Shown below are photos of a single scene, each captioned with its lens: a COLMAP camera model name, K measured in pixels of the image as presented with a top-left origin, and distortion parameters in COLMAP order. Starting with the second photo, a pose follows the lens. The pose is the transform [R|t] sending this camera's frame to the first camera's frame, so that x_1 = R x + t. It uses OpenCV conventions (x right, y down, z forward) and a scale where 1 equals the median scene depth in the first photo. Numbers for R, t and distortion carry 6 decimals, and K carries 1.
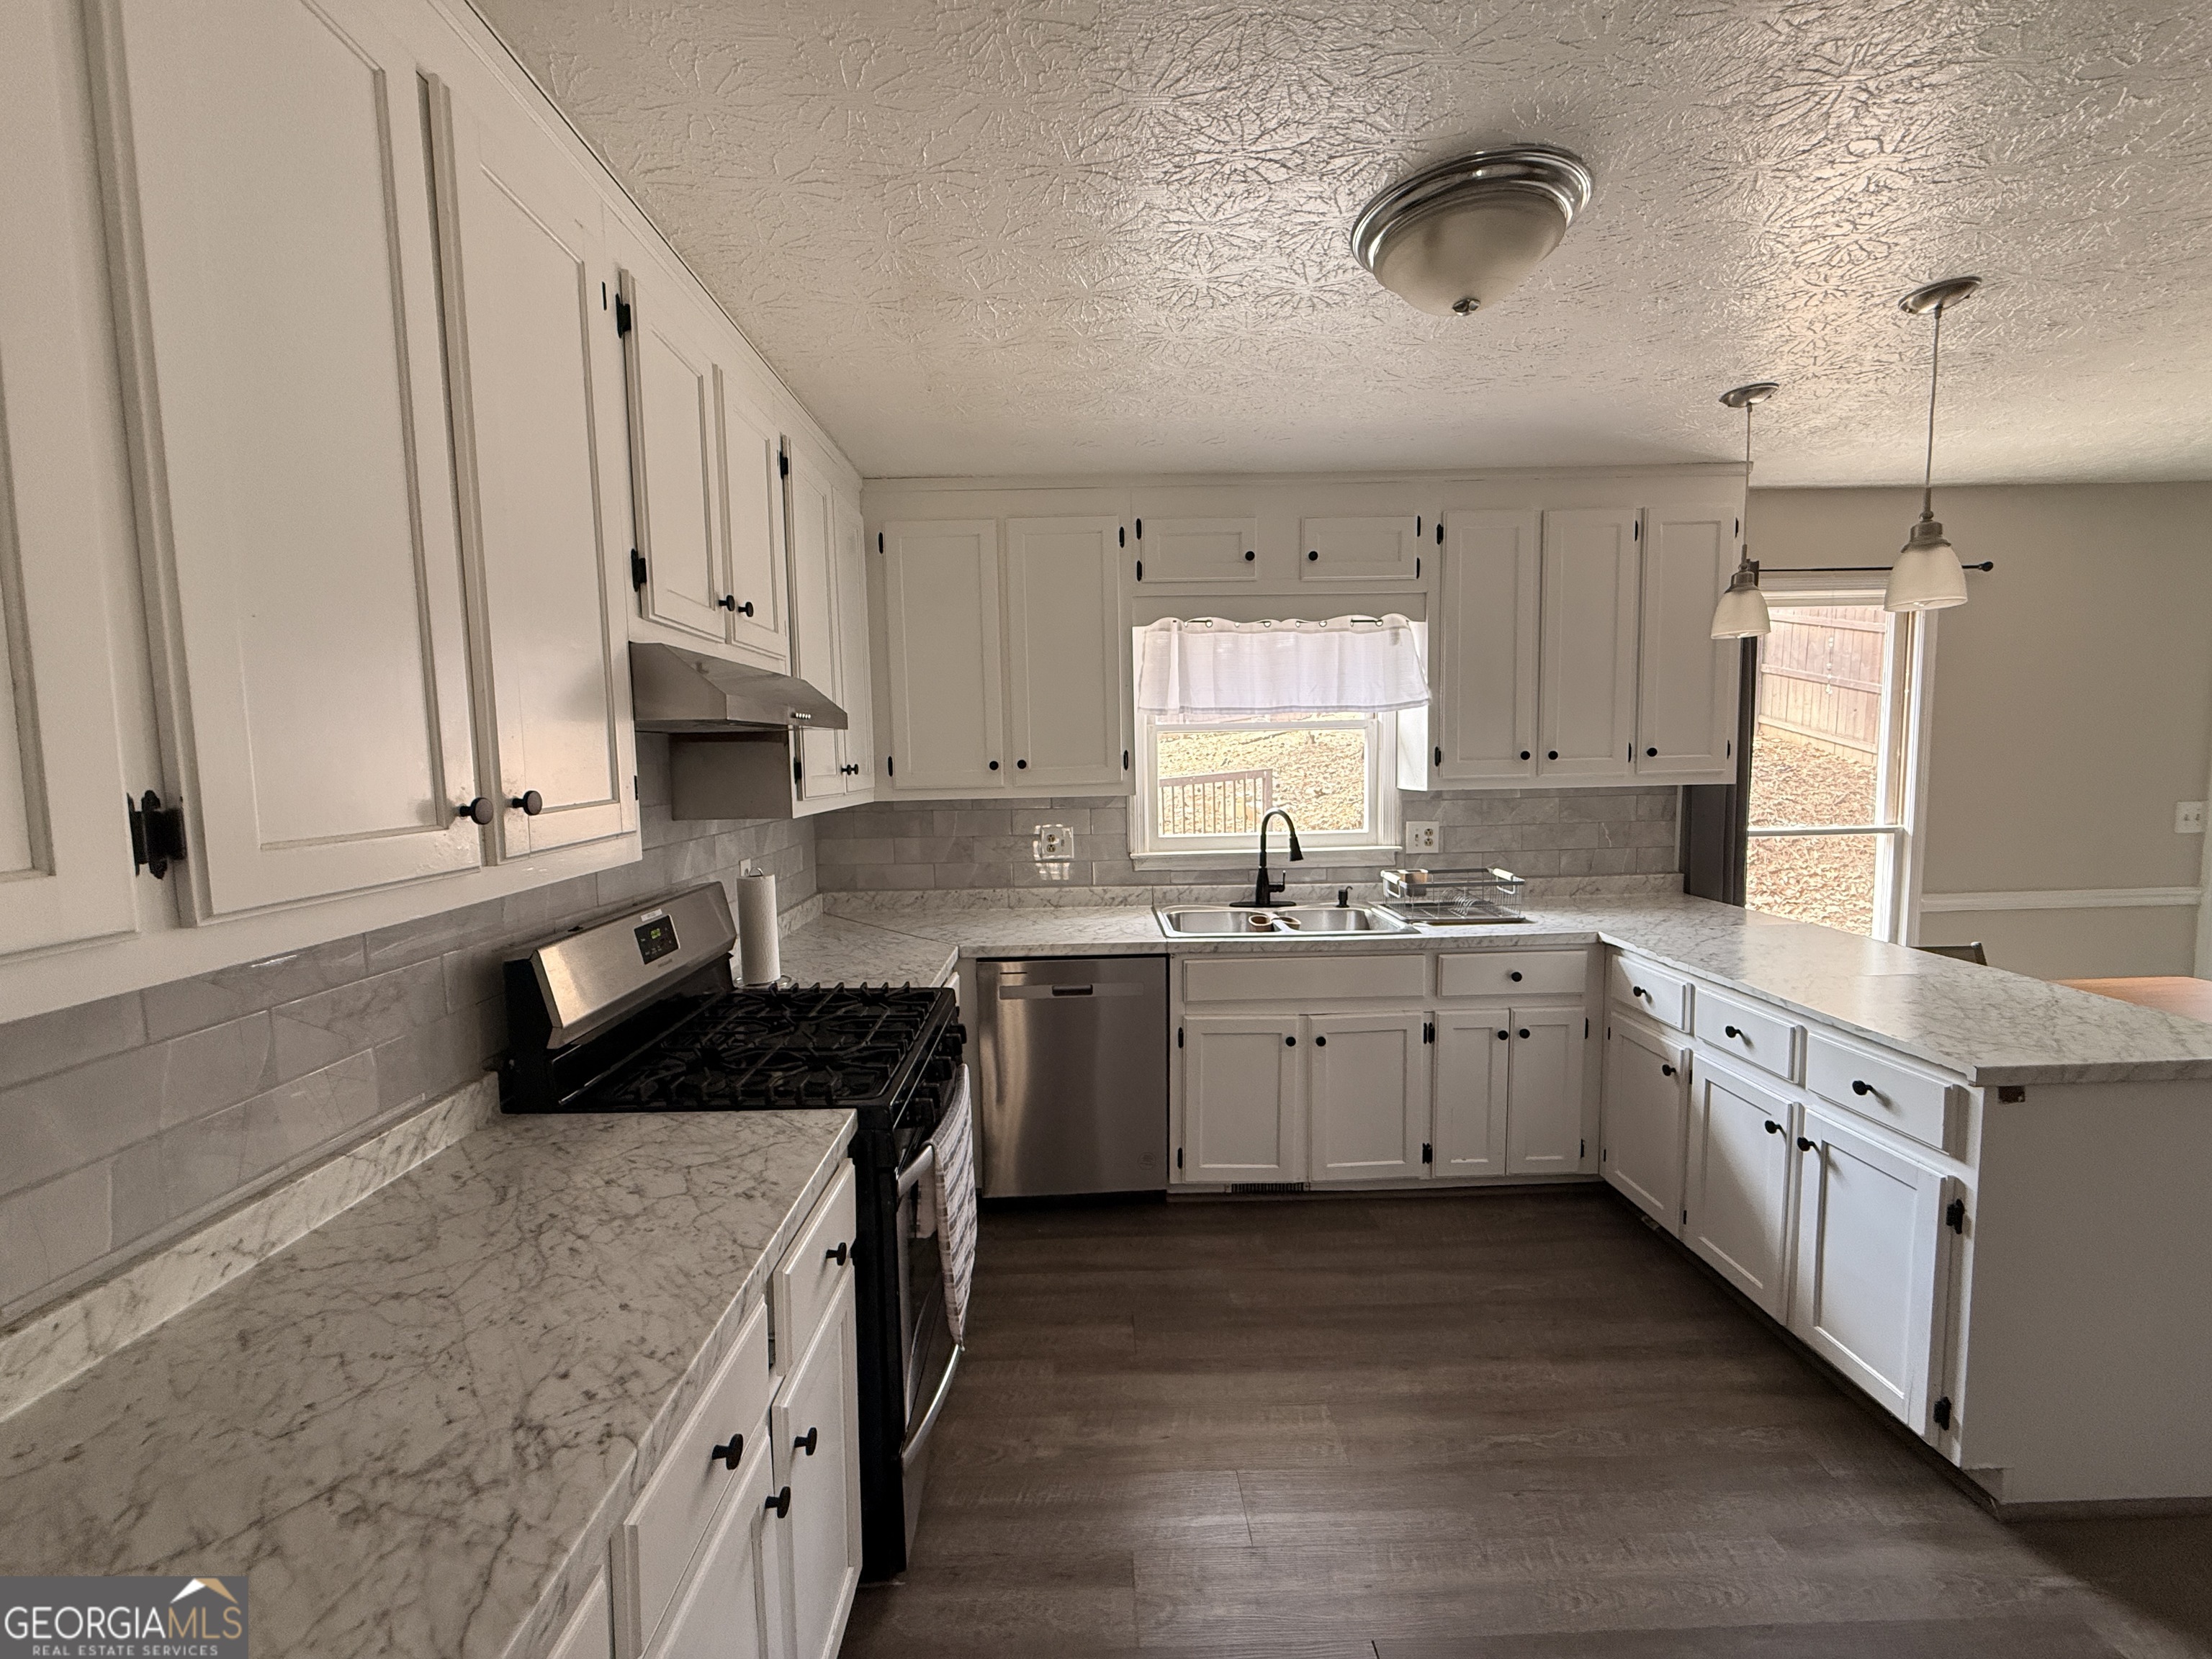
lens RADIAL K [[885.4, 0, 1096.4], [0, 885.4, 821.2], [0, 0, 1]] dist [-0.000040, 0.000203]
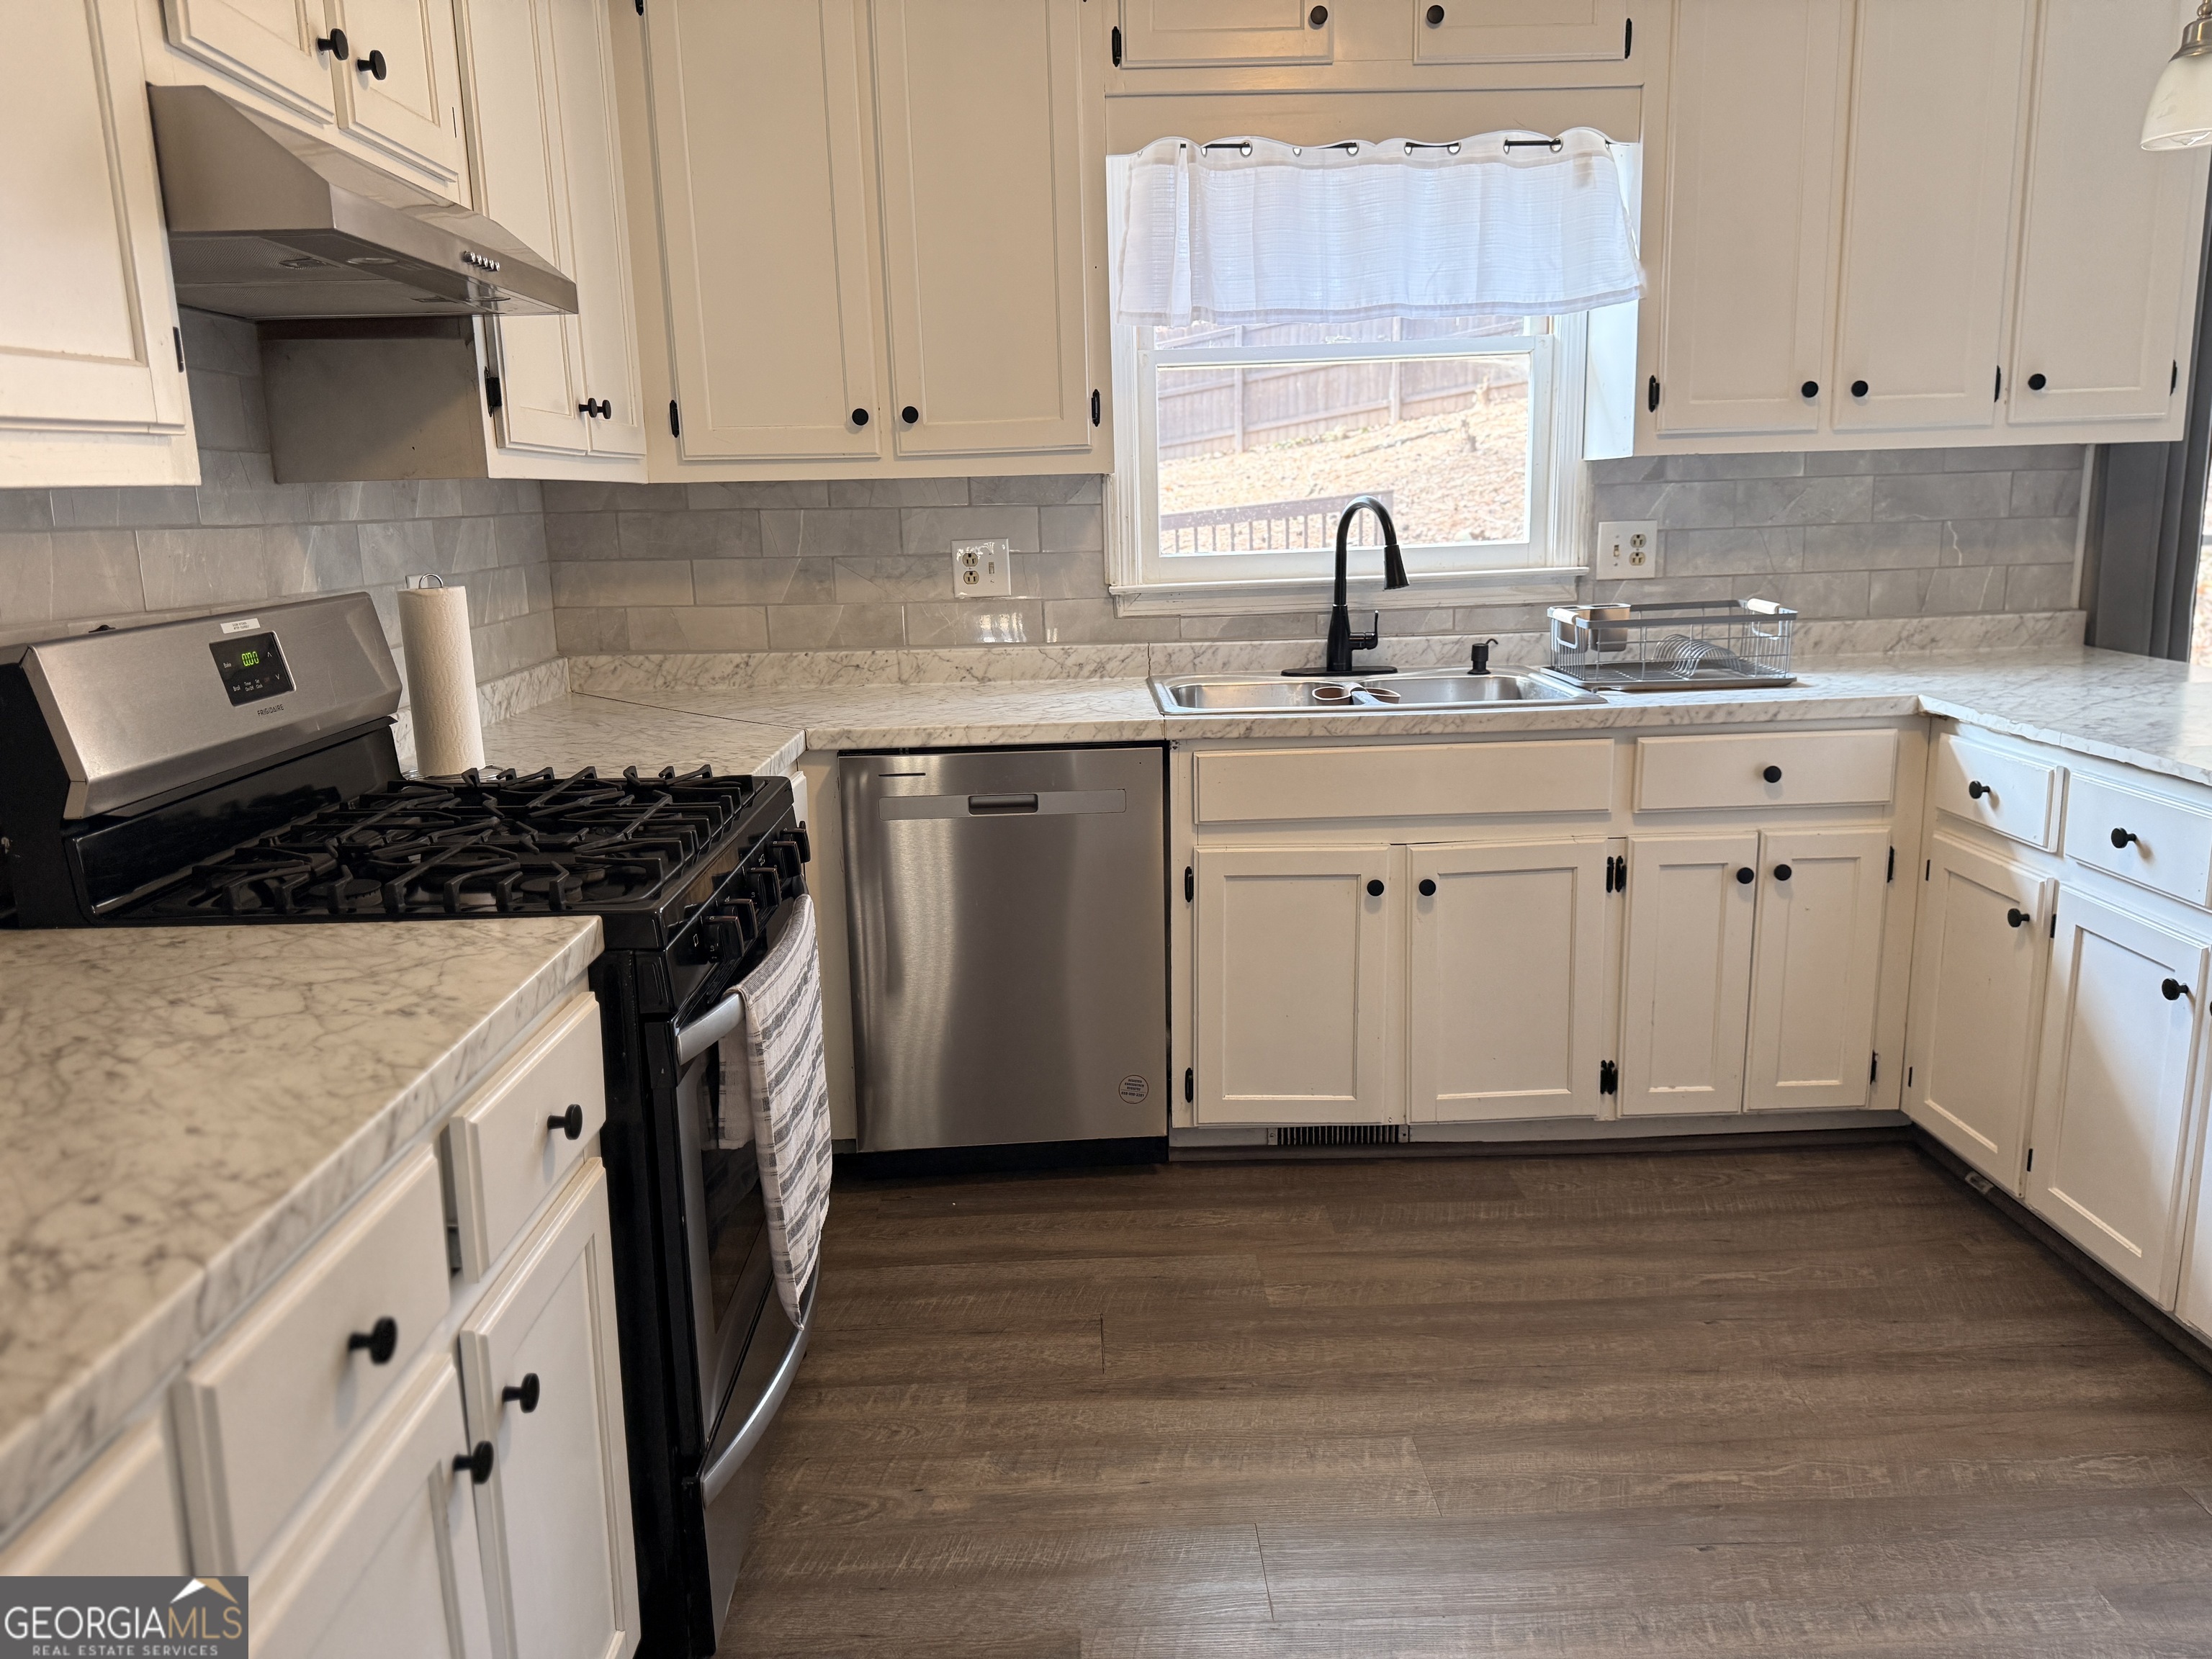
lens RADIAL K [[1582.3, 0, 1104.8], [0, 1582.3, 812.7], [0, 0, 1]] dist [0.022630, -0.026529]
pose [[0.999958, -0.008233, 0.004148, 0.047255], [0.007686, 0.992980, 0.118031, 0.098782], [-0.005091, -0.117994, 0.993001, -0.035673]]
